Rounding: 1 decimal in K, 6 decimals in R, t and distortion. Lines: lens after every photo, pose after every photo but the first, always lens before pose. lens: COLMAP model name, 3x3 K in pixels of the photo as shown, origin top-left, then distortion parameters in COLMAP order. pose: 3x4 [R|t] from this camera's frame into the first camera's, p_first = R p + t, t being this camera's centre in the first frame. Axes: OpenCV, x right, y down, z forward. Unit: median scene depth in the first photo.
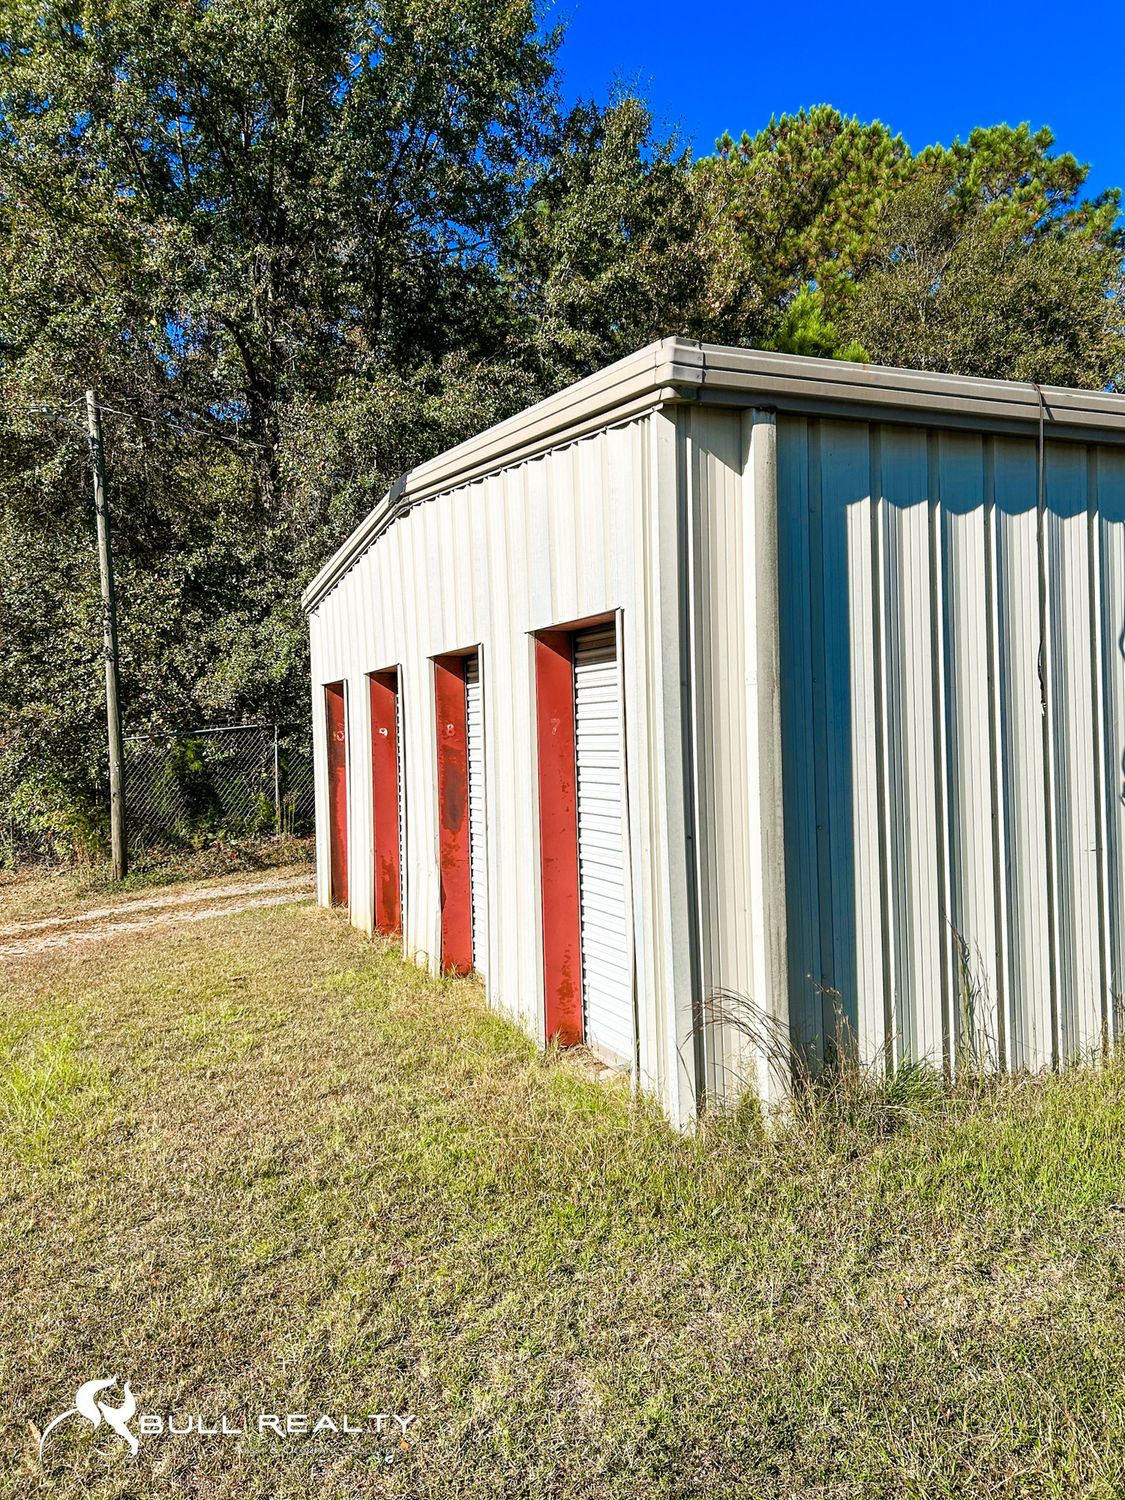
lens RADIAL K [[1129.9, 0, 561.0], [0, 1129.9, 745.8], [0, 0, 1]] dist [0.052865, -0.057728]
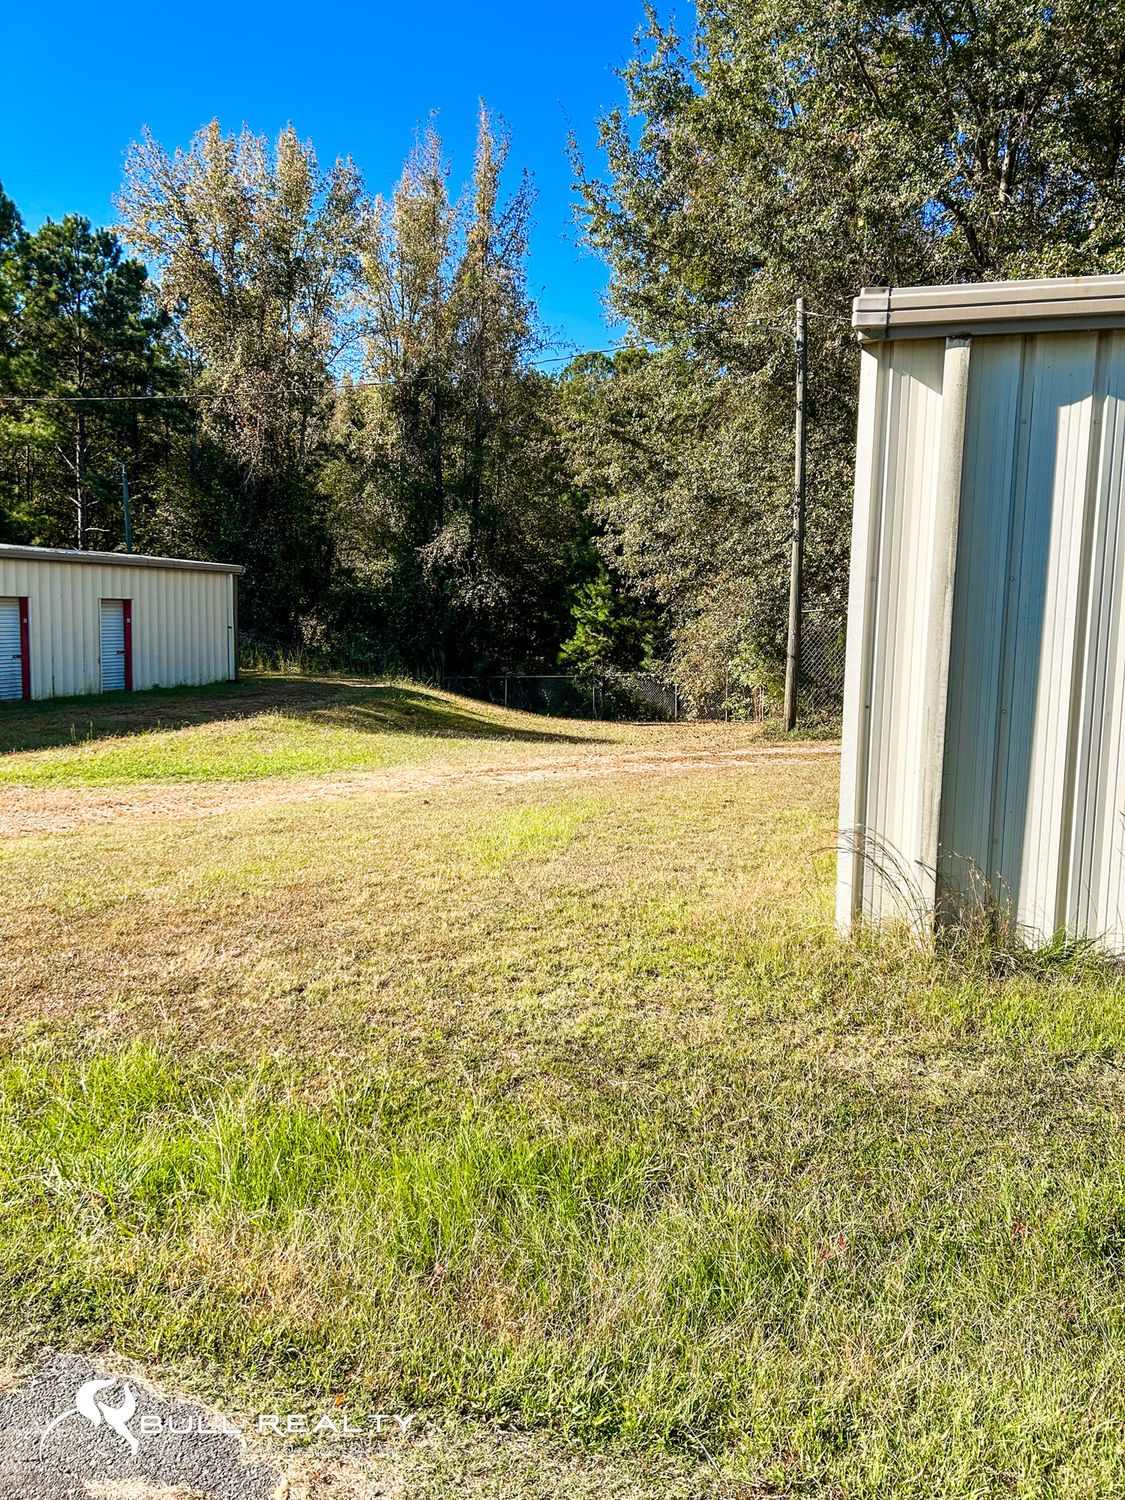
lens RADIAL K [[1129.9, 0, 565.0], [0, 1129.9, 748.2], [0, 0, 1]] dist [0.052865, -0.057728]
pose [[0.765698, 0.120756, -0.631763, 0.639566], [-0.049643, 0.990383, 0.129136, -0.016369], [0.641281, -0.067517, 0.764330, -0.149135]]
